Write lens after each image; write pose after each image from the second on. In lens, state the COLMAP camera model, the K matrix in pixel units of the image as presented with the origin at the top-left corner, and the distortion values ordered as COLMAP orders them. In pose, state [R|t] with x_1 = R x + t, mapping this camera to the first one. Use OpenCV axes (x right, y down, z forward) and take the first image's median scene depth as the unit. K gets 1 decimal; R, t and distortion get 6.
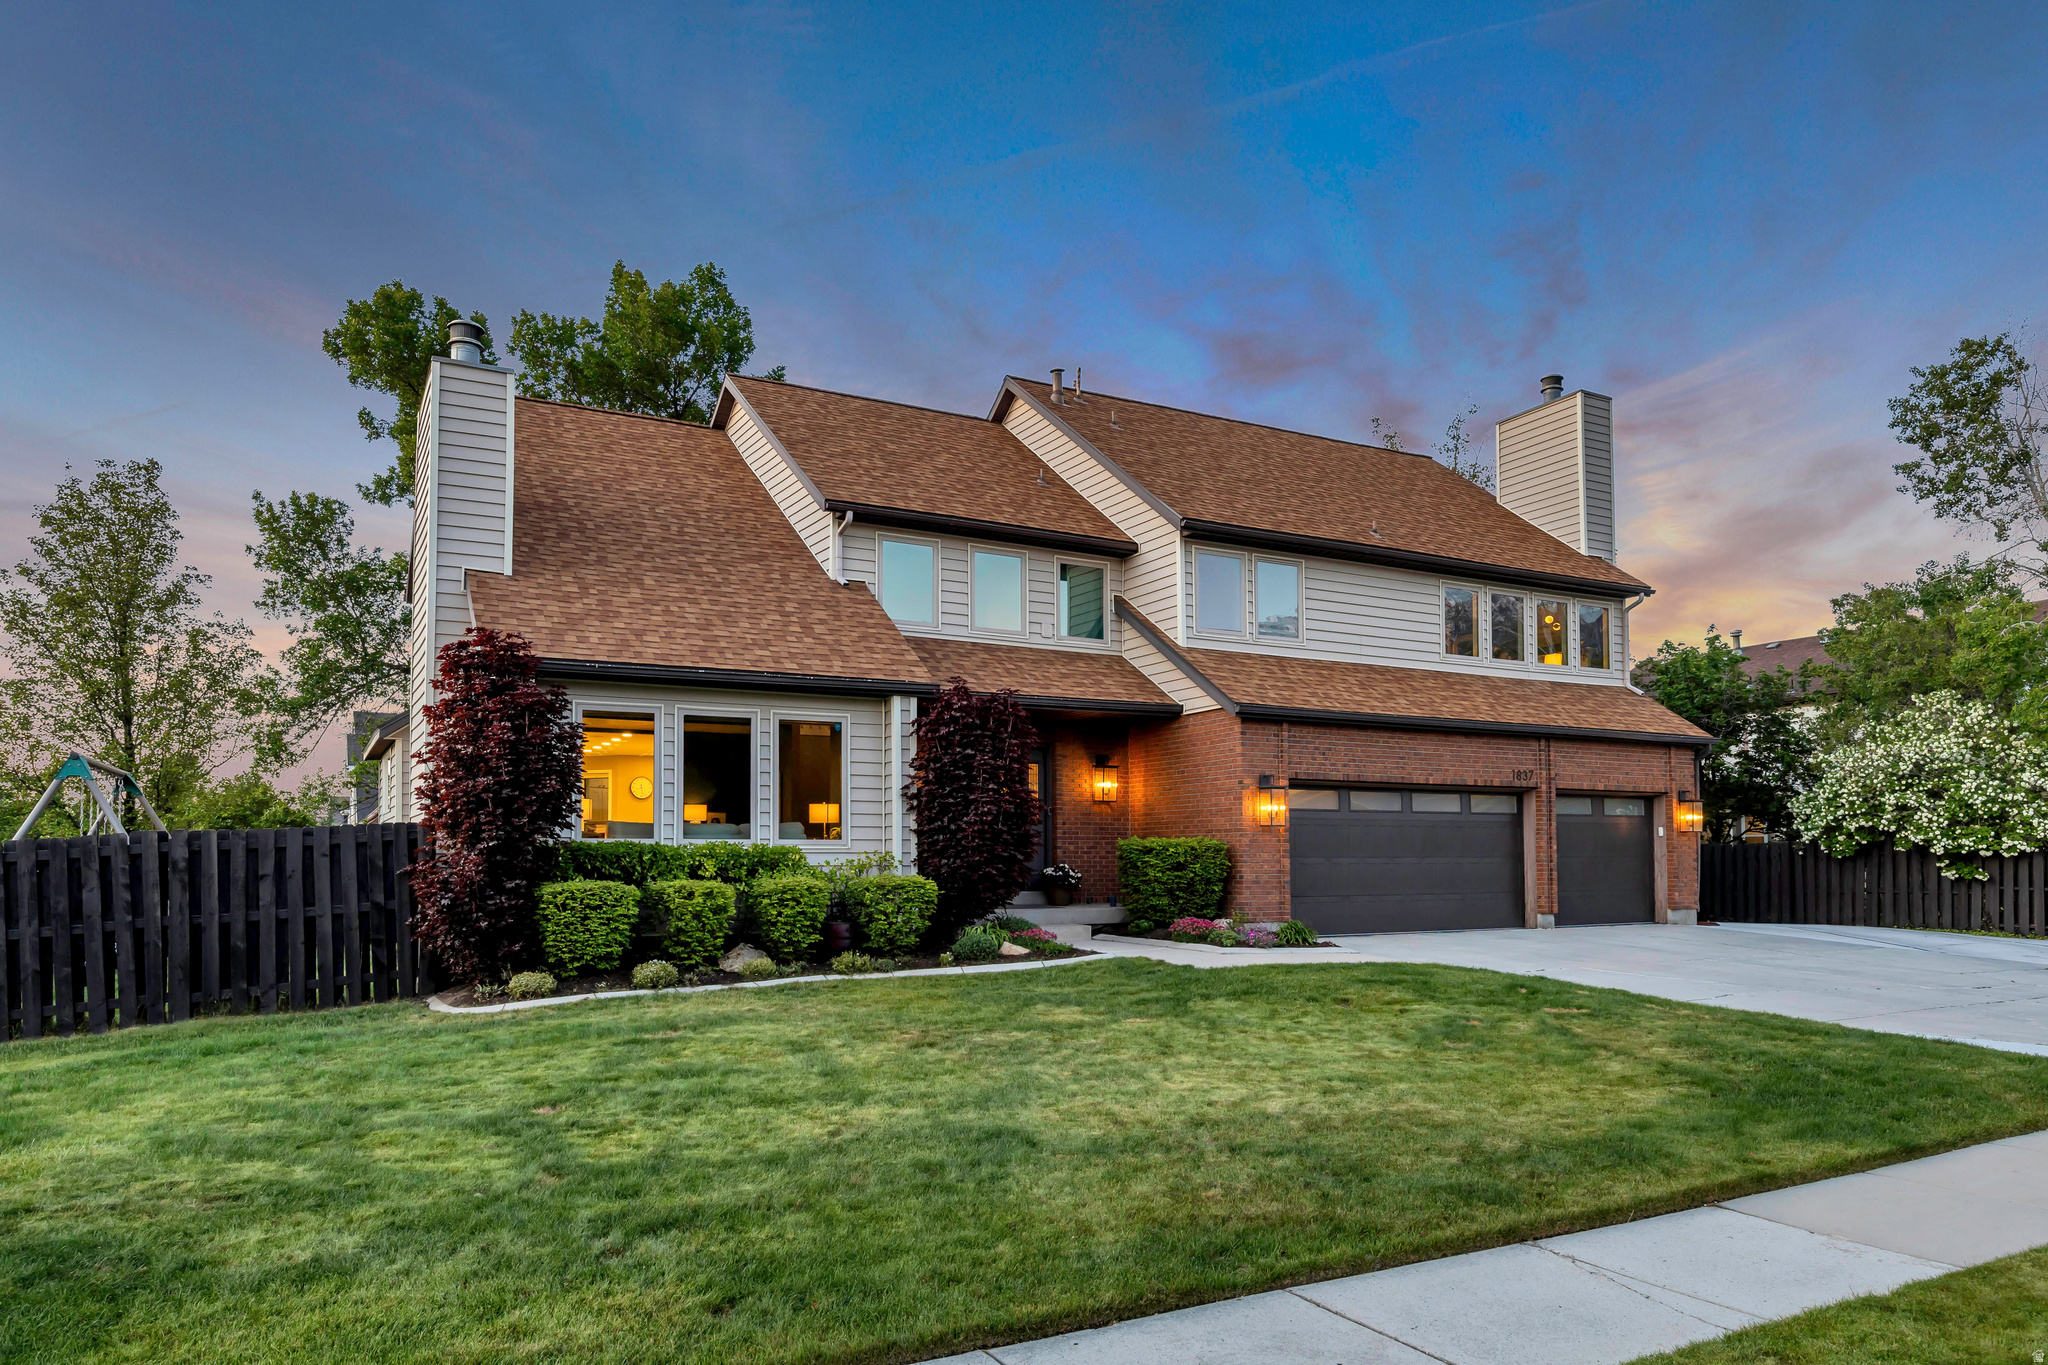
lens RADIAL K [[1315.1, 0, 1024.0], [0, 1315.1, 682.5], [0, 0, 1]] dist [-0.000955, -0.000890]
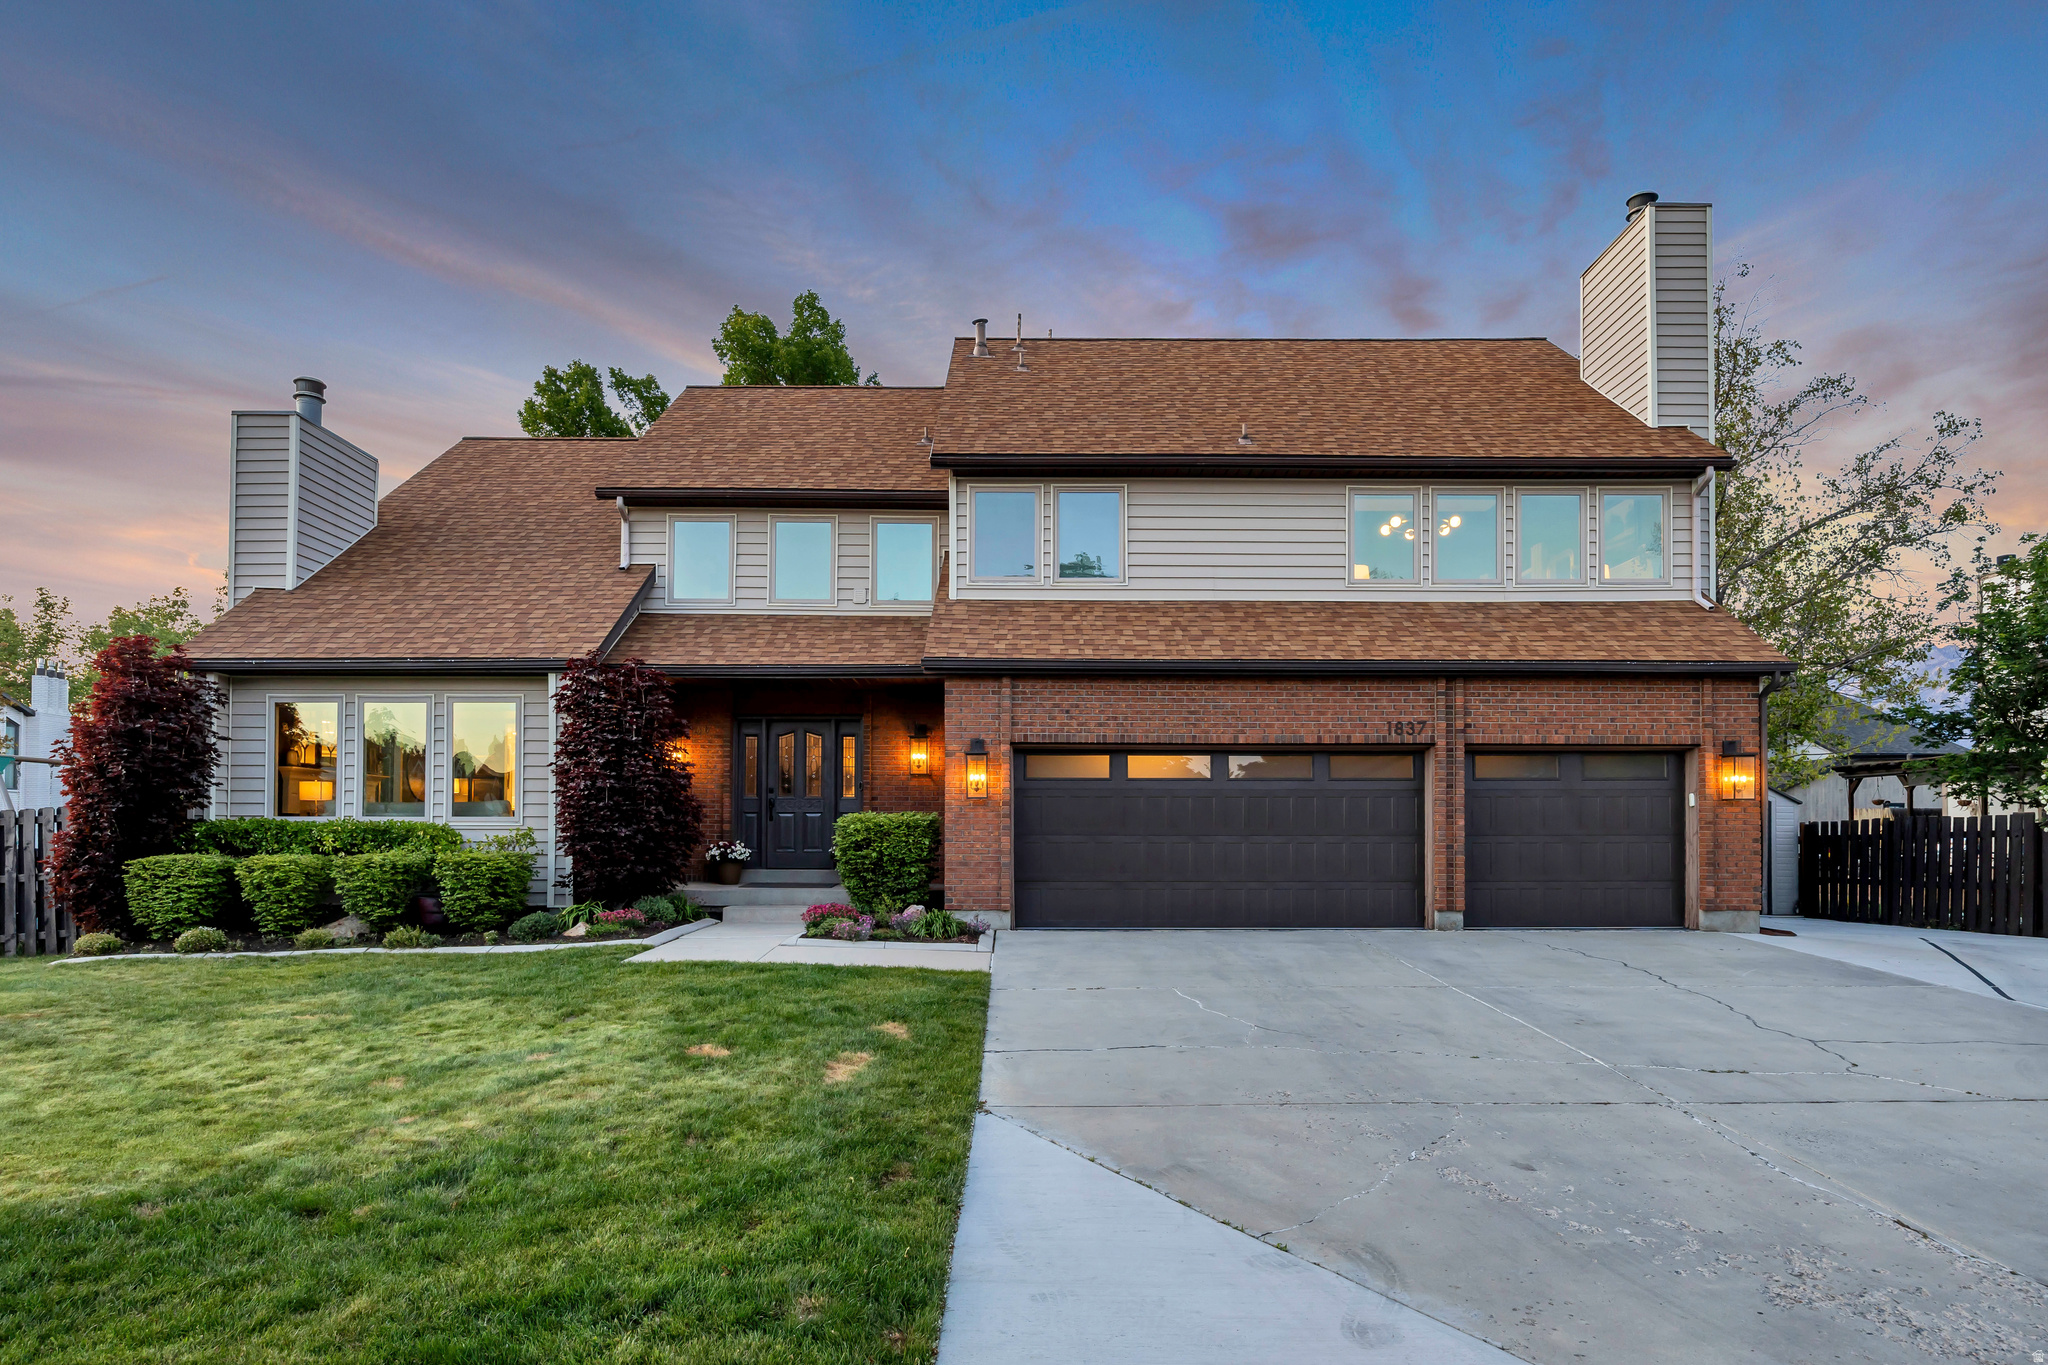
lens RADIAL K [[1194.5, 0, 1024.0], [0, 1194.5, 682.5], [0, 0, 1]] dist [-0.003825, 0.000003]
pose [[0.880309, -0.057748, -0.470873, 0.539894], [0.060594, 0.998121, -0.009128, 0.039340], [0.470516, -0.020497, 0.882154, 0.303402]]
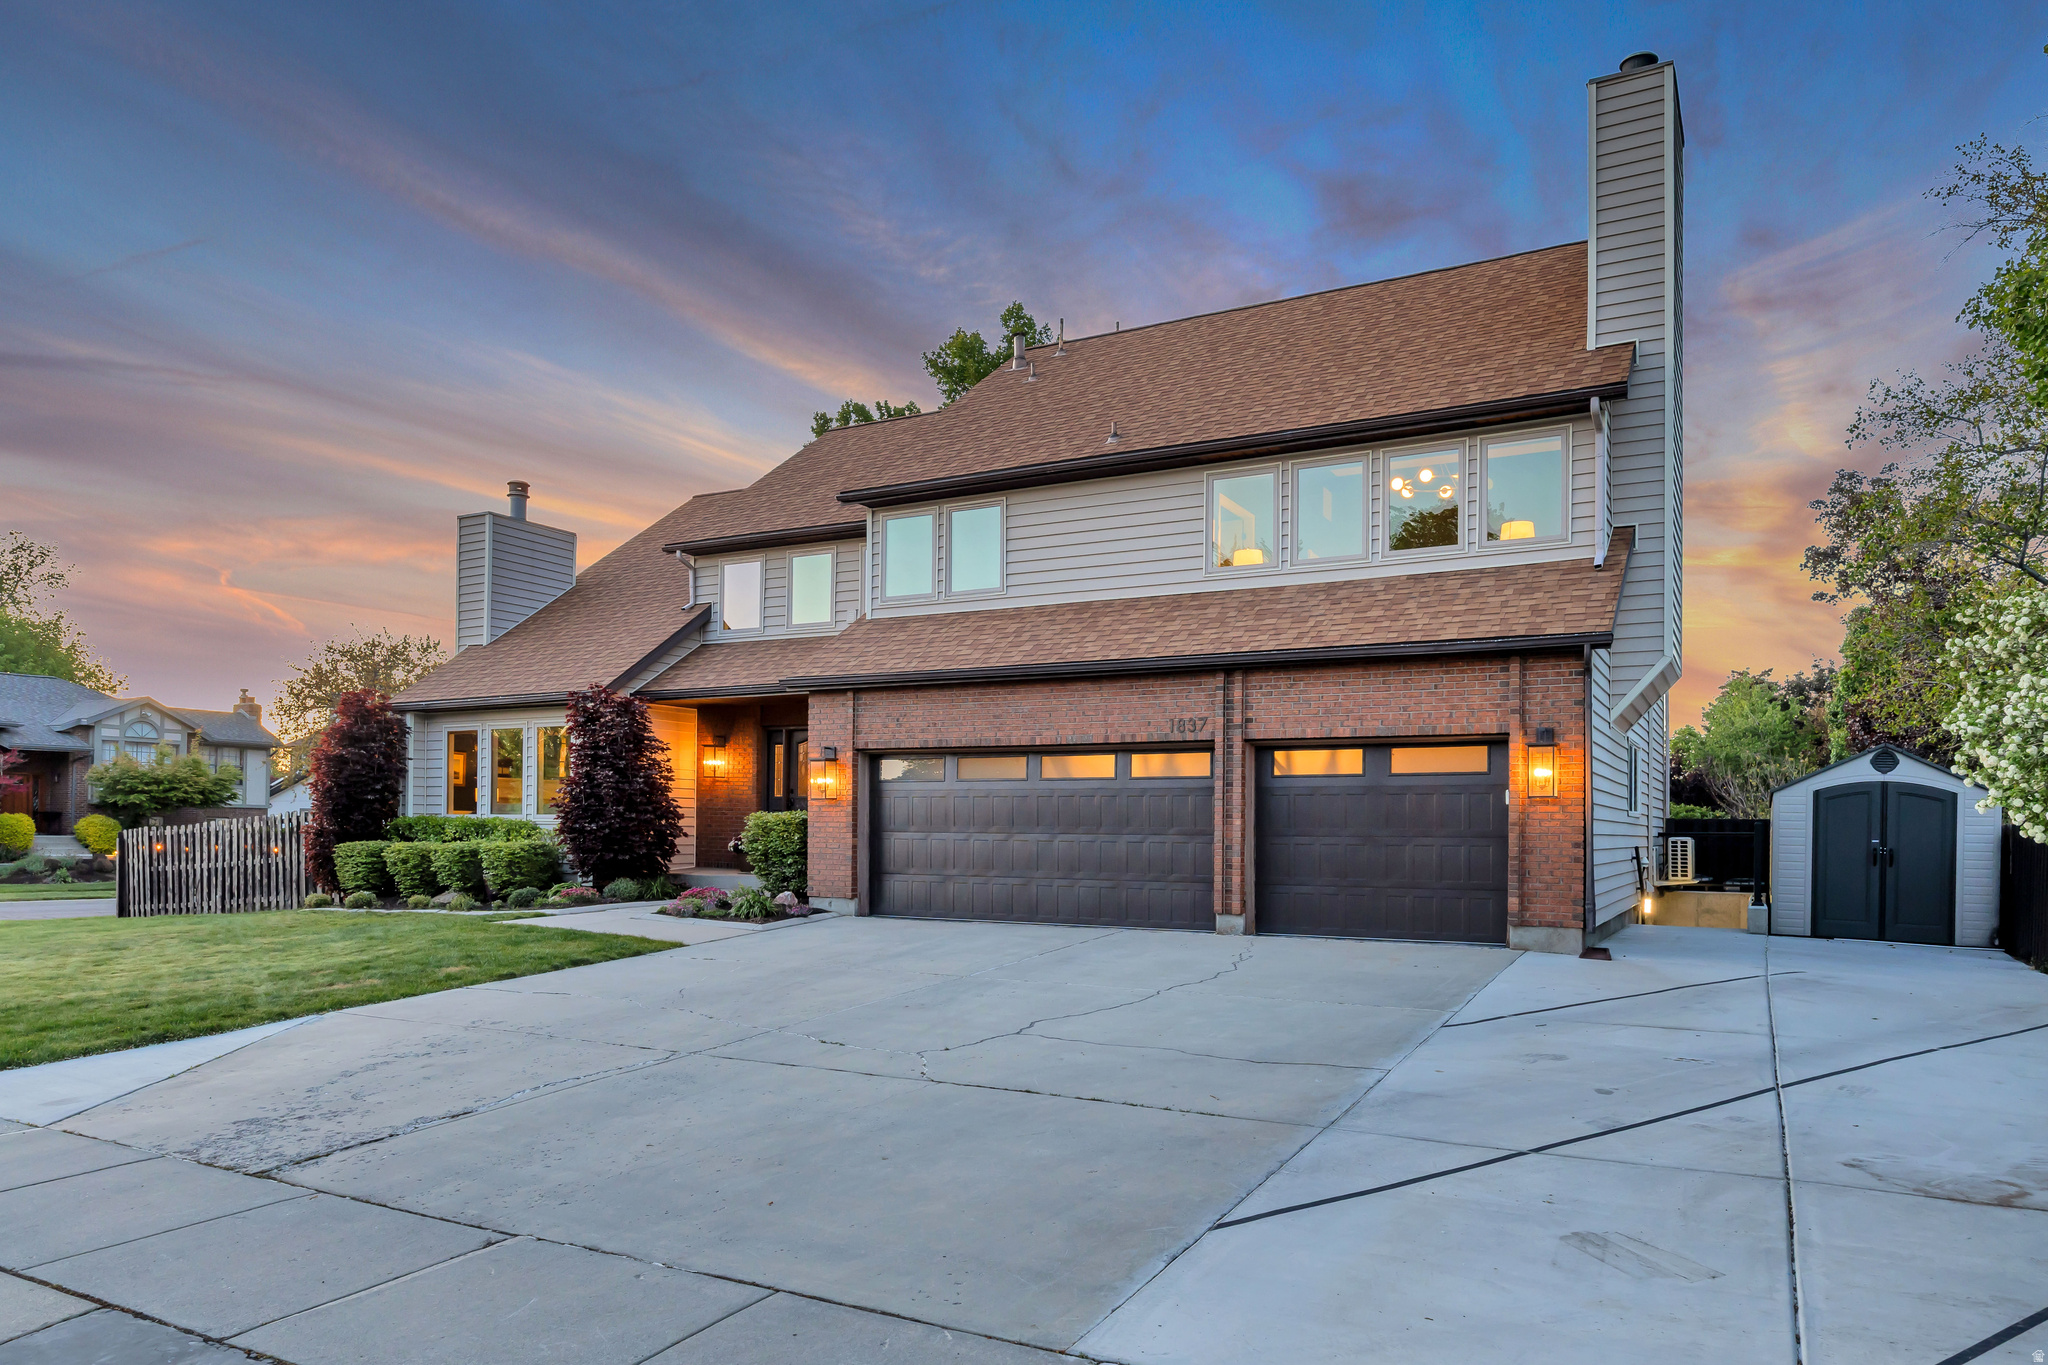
lens RADIAL K [[1325.9, 0, 1024.0], [0, 1325.9, 682.5], [0, 0, 1]] dist [0.004168, 0.000464]
pose [[0.539263, -0.088492, -0.837475, 1.009911], [0.099887, 0.994165, -0.040729, 0.071816], [0.836192, -0.061689, 0.544956, 0.546736]]
